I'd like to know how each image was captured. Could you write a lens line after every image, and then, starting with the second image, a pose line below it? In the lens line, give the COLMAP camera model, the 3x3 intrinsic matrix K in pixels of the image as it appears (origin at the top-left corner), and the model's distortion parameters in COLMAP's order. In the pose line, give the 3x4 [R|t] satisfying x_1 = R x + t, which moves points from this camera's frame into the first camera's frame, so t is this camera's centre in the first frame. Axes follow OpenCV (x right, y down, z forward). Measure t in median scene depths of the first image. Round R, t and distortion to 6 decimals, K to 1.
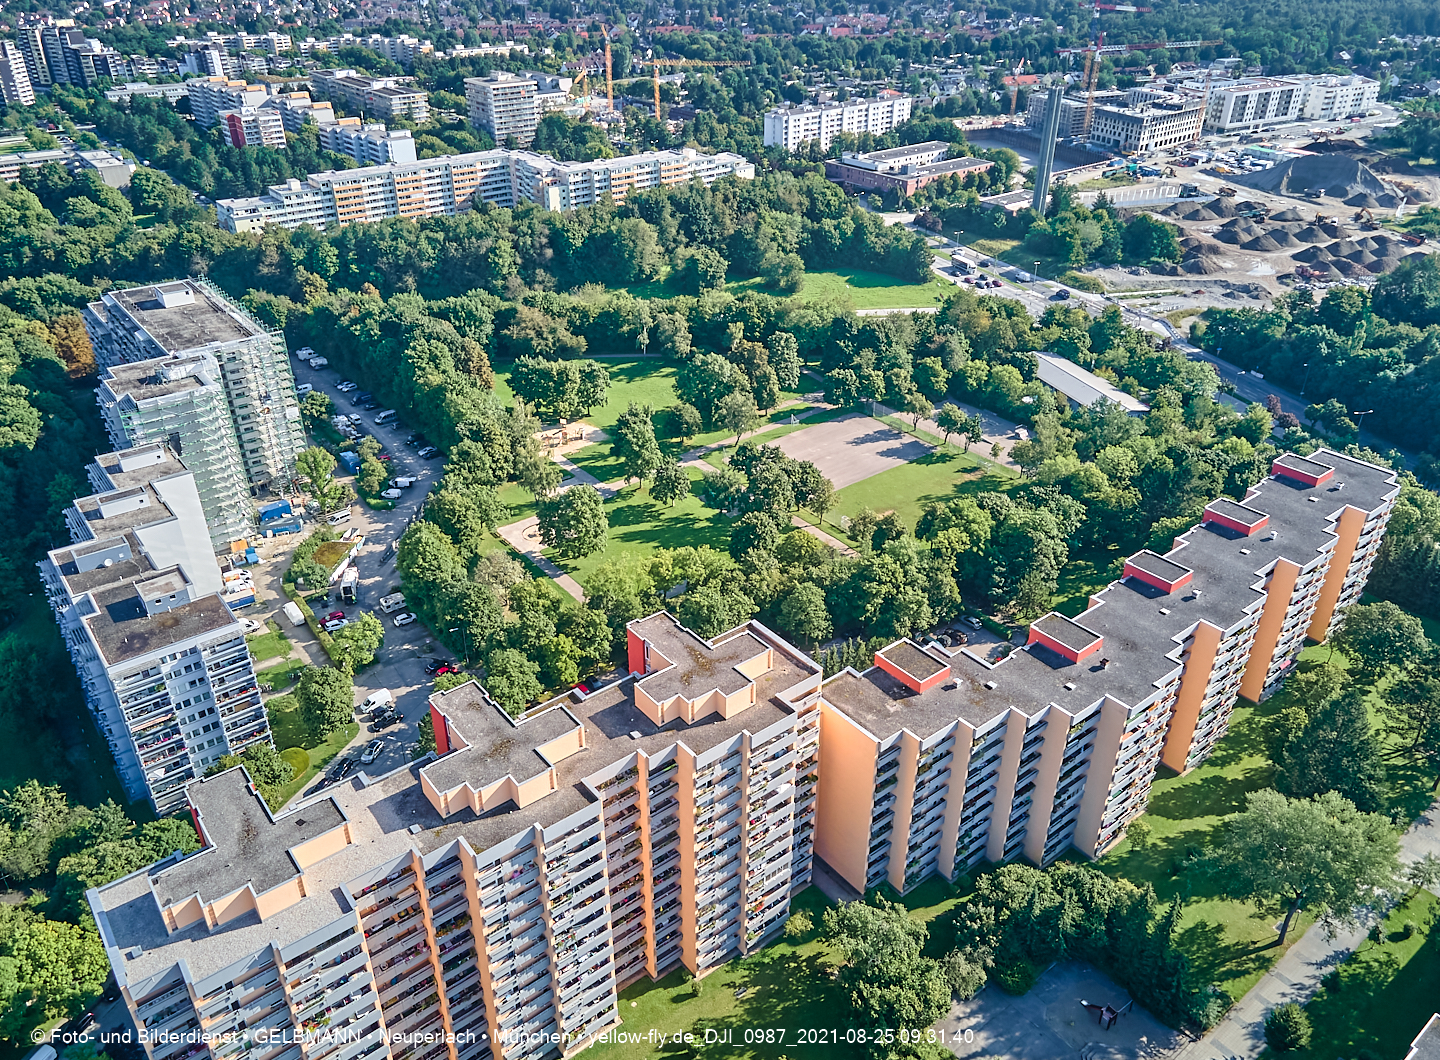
lens RADIAL K [[1072.8, 0, 714.4], [0, 1072.8, 518.4], [0, 0, 1]] dist [0.016233, 0.046969]
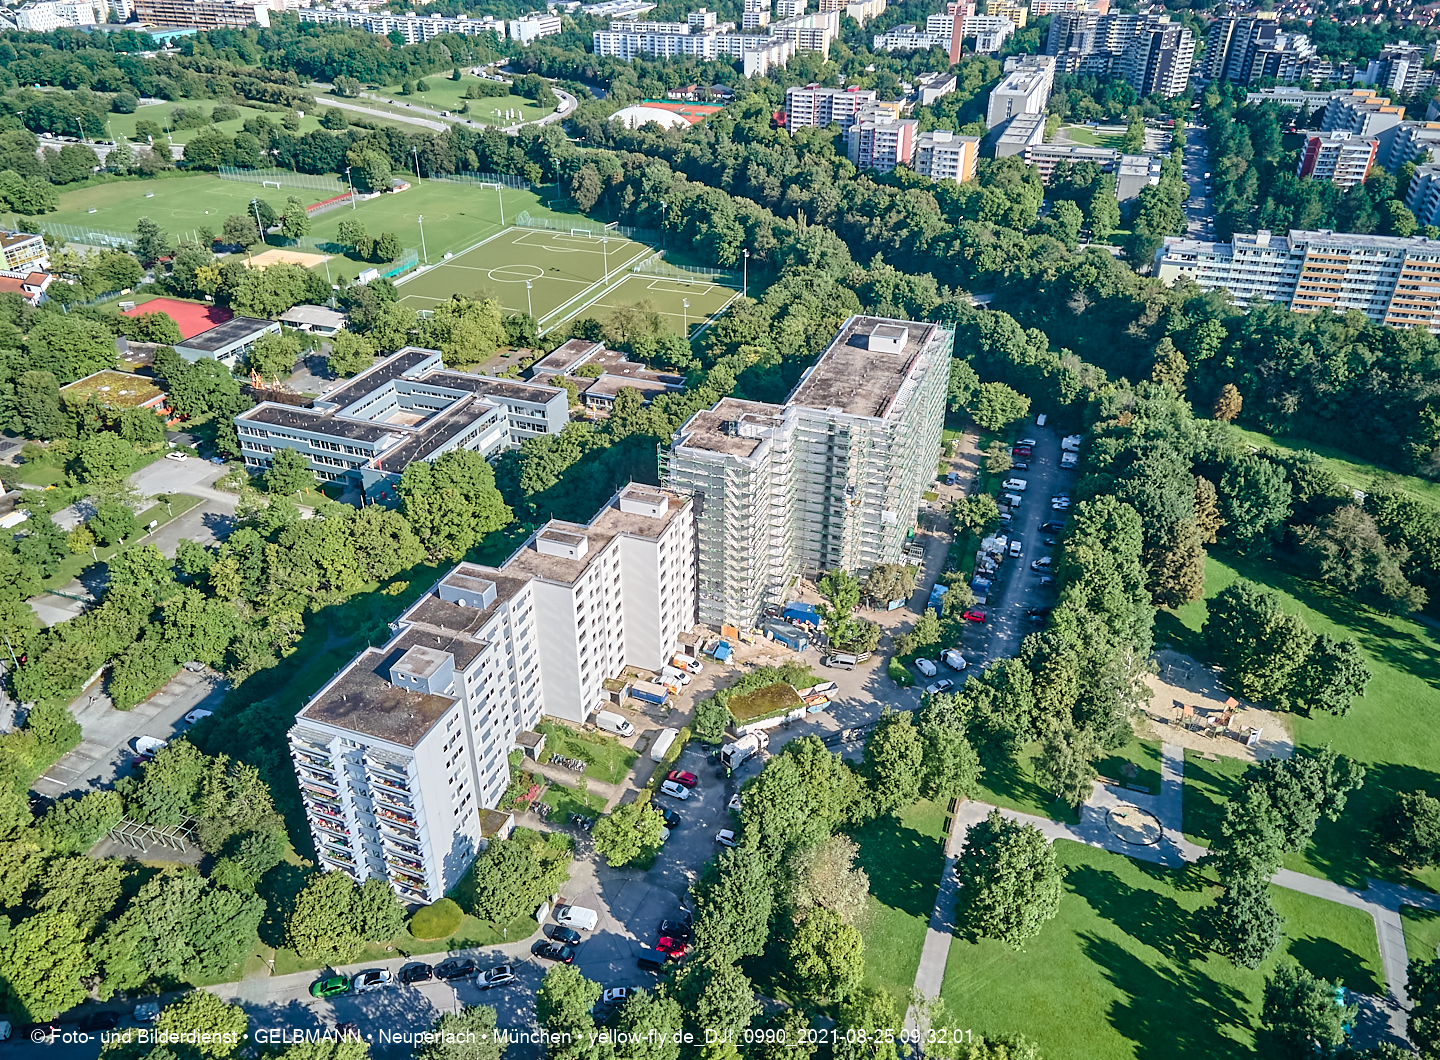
lens RADIAL K [[1072.8, 0, 714.4], [0, 1072.8, 518.4], [0, 0, 1]] dist [0.016233, 0.046969]
pose [[0.517698, 0.431324, -0.738883, 0.091717], [-0.423887, 0.879483, 0.216403, -0.144479], [0.743175, 0.201171, 0.638139, 0.258932]]
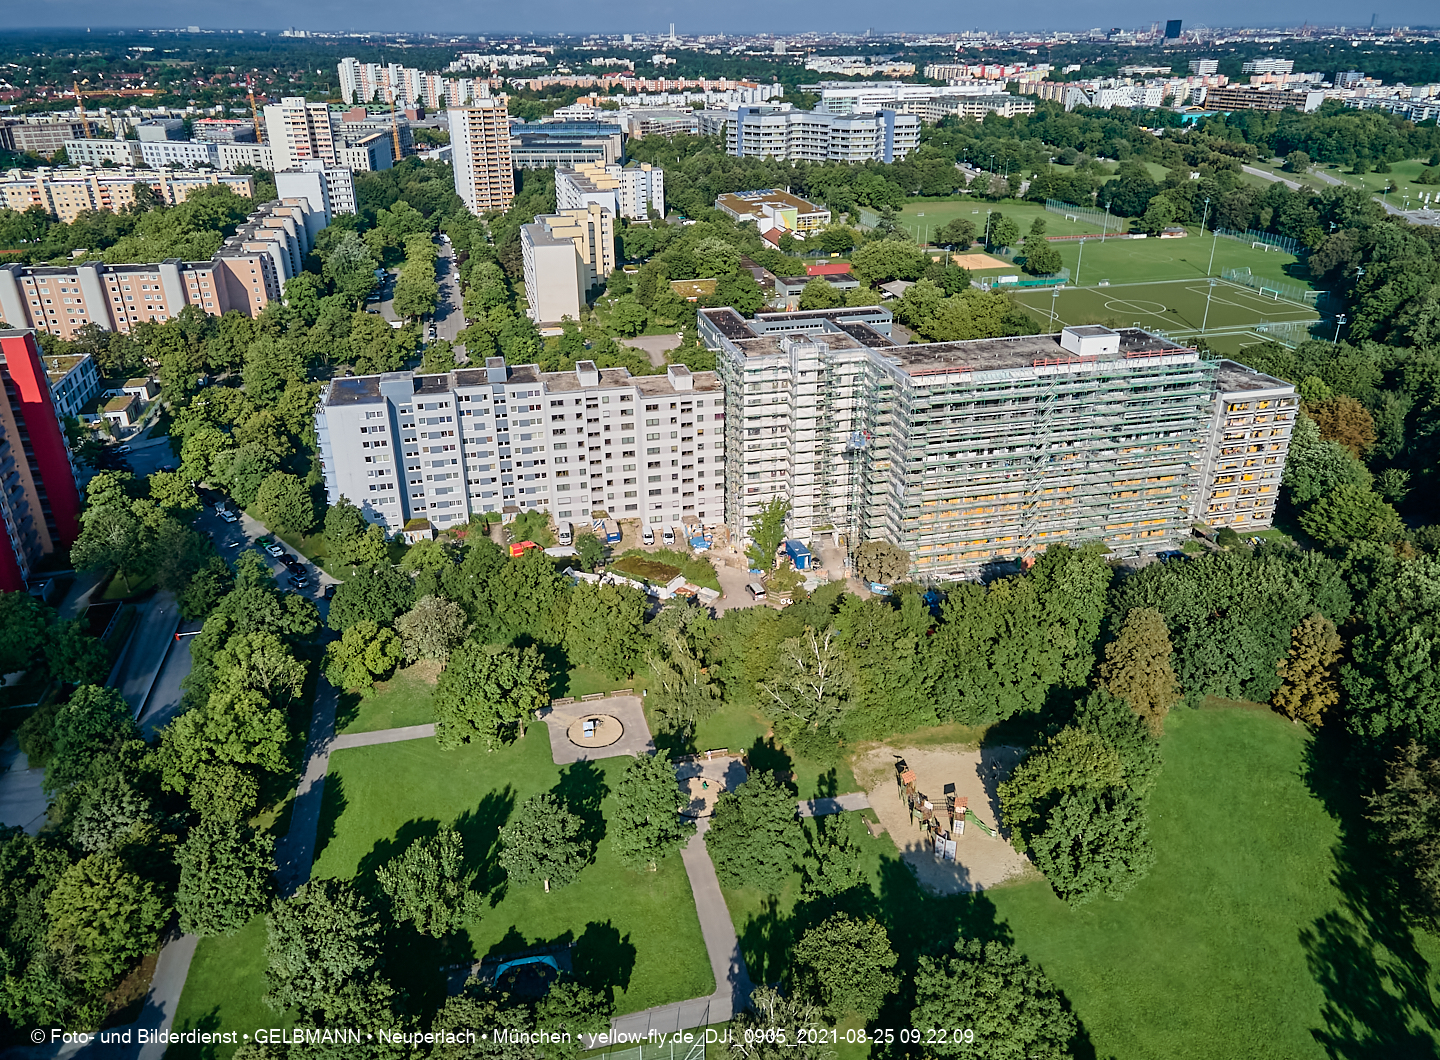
lens RADIAL K [[1072.8, 0, 714.4], [0, 1072.8, 518.4], [0, 0, 1]] dist [0.016233, 0.046969]
pose [[-0.417904, 0.382005, -0.824275, 0.177499], [-0.441695, 0.707417, 0.551785, -0.286921], [0.793891, 0.594671, -0.126902, 0.670957]]
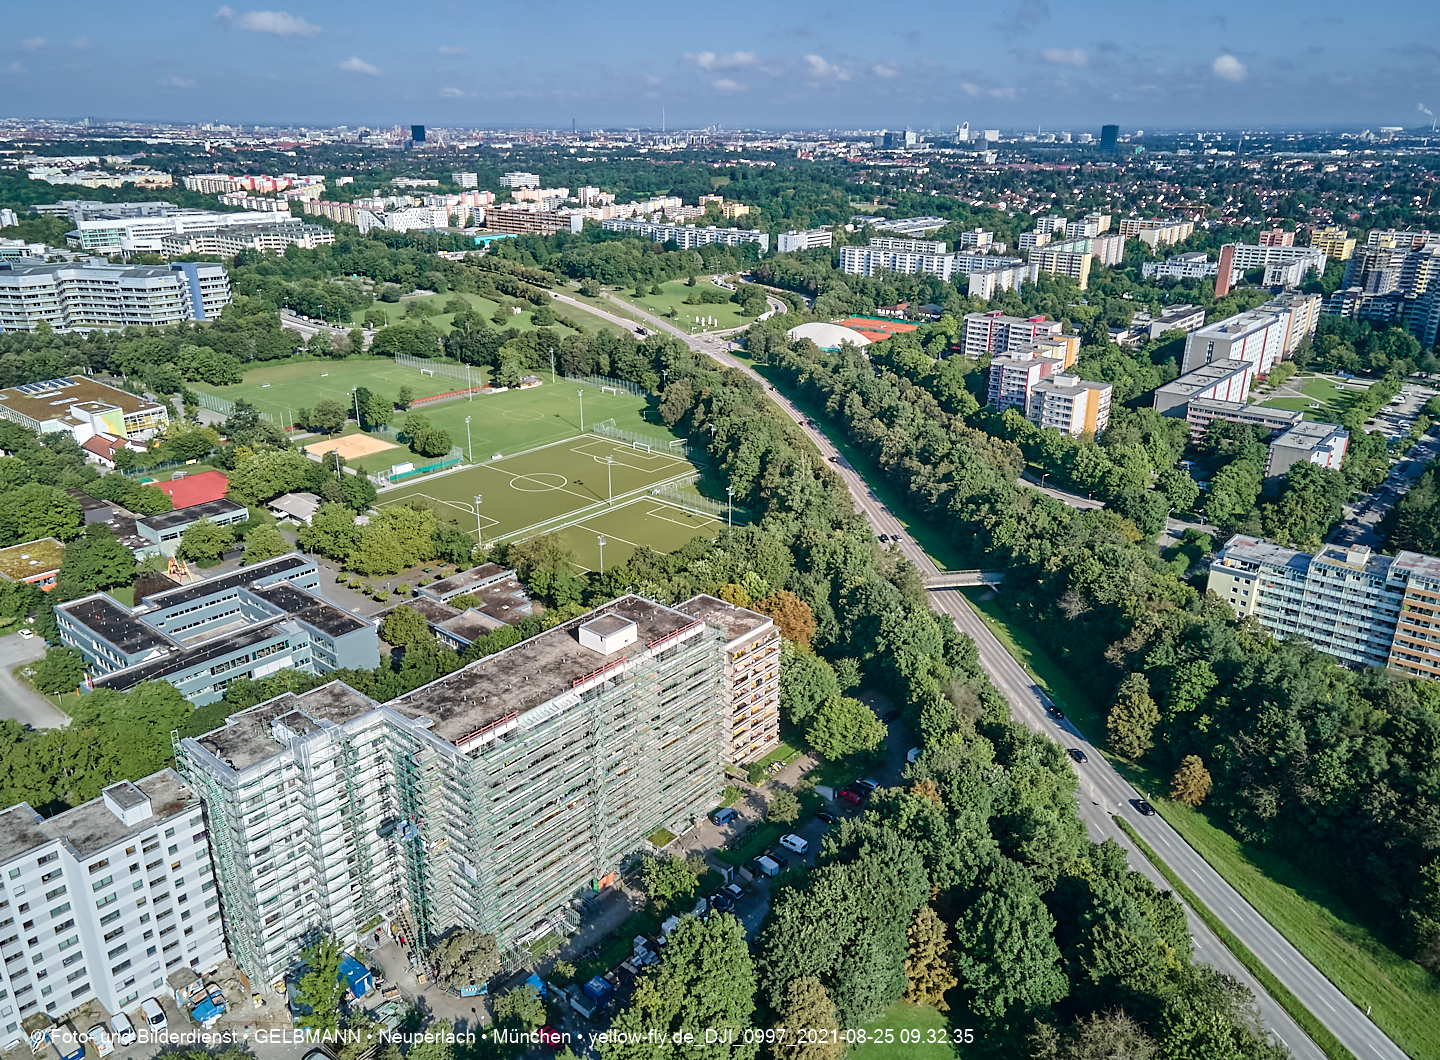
lens RADIAL K [[1072.8, 0, 714.4], [0, 1072.8, 518.4], [0, 0, 1]] dist [0.016233, 0.046969]
pose [[0.194222, 0.345319, -0.918168, 0.092587], [-0.488052, 0.845941, 0.214916, -0.317474], [0.850931, 0.406372, 0.332834, 0.554368]]
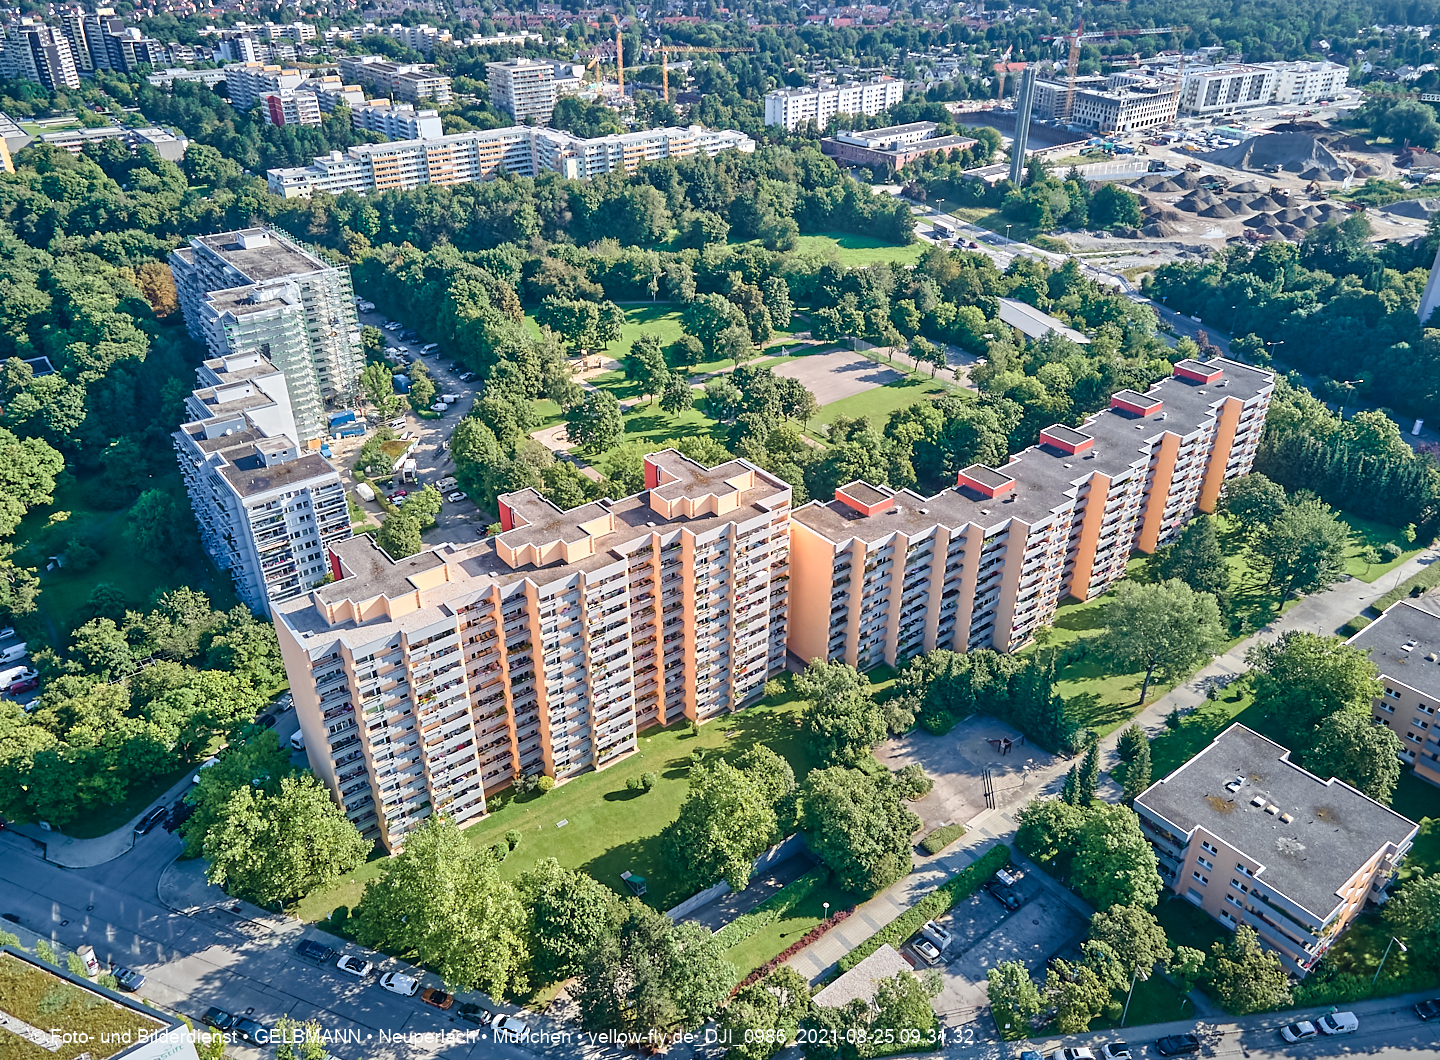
lens RADIAL K [[1072.8, 0, 714.4], [0, 1072.8, 518.4], [0, 0, 1]] dist [0.016233, 0.046969]
pose [[0.999978, 0.003160, -0.005879, 0.004720], [-0.003135, 0.999986, 0.004278, 0.061817], [0.005892, -0.004260, 0.999974, -0.113806]]
